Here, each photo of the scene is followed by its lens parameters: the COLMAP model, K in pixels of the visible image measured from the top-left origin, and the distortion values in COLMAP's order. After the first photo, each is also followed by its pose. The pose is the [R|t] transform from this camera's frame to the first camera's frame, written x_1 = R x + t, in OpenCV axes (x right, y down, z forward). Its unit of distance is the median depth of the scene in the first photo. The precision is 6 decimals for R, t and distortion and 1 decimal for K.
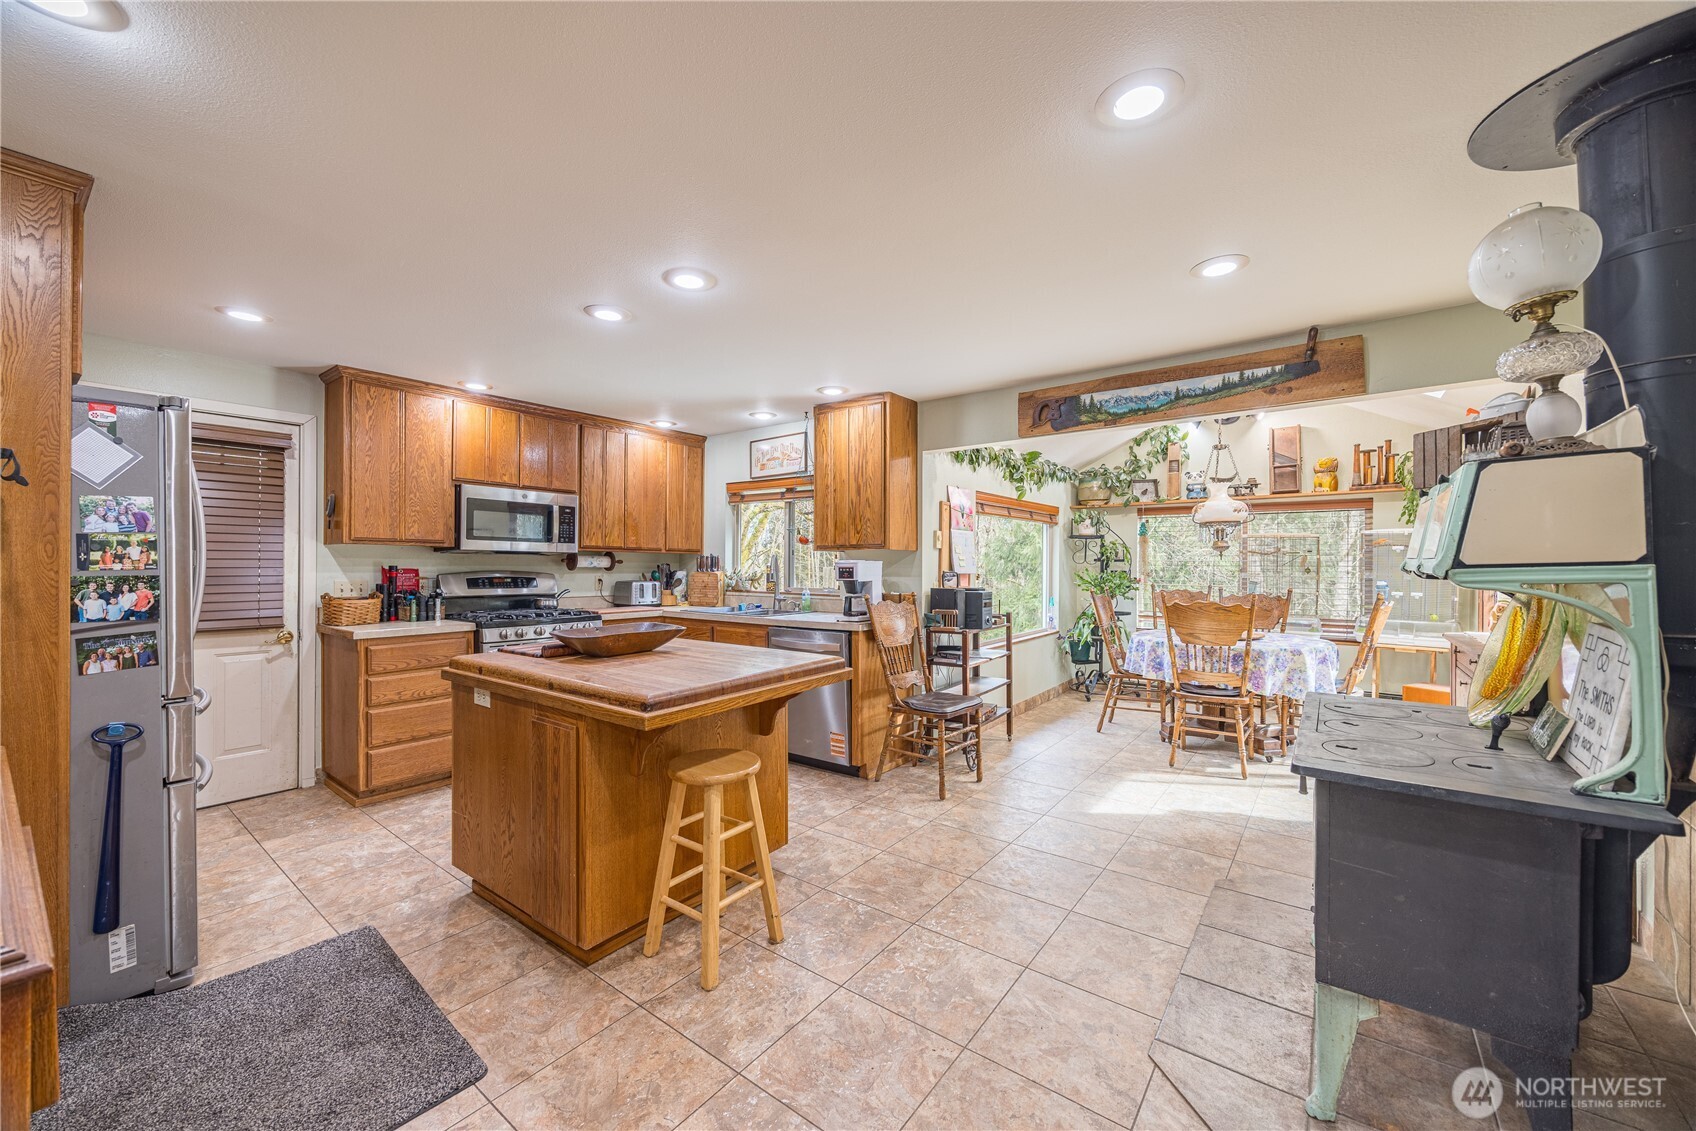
lens RADIAL K [[652.4, 0, 847.3], [0, 652.4, 569.7], [0, 0, 1]] dist [0.002079, 0.000111]
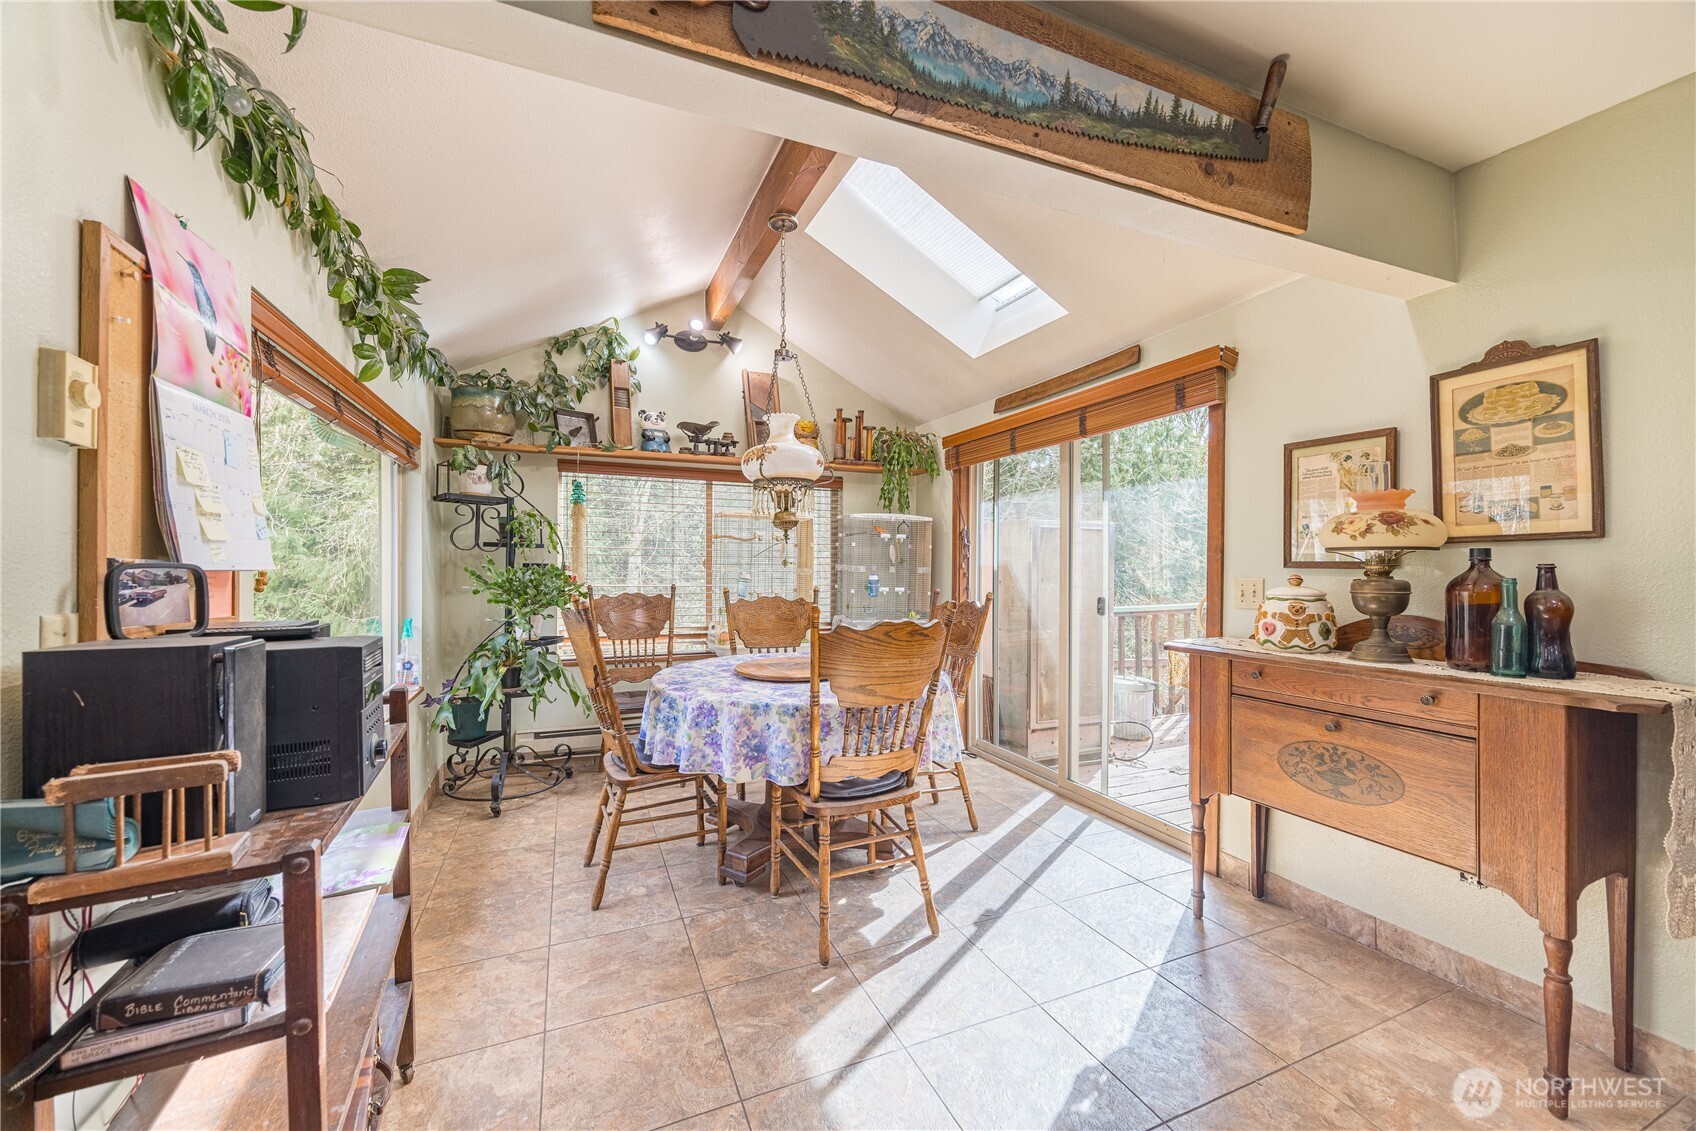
lens RADIAL K [[652.4, 0, 847.3], [0, 652.4, 569.7], [0, 0, 1]] dist [0.002079, 0.000111]
pose [[0.492499, -0.009202, 0.870264, 0.059334], [0.003782, 0.999957, 0.008432, 0.003359], [-0.870305, -0.000861, 0.492513, 0.507195]]
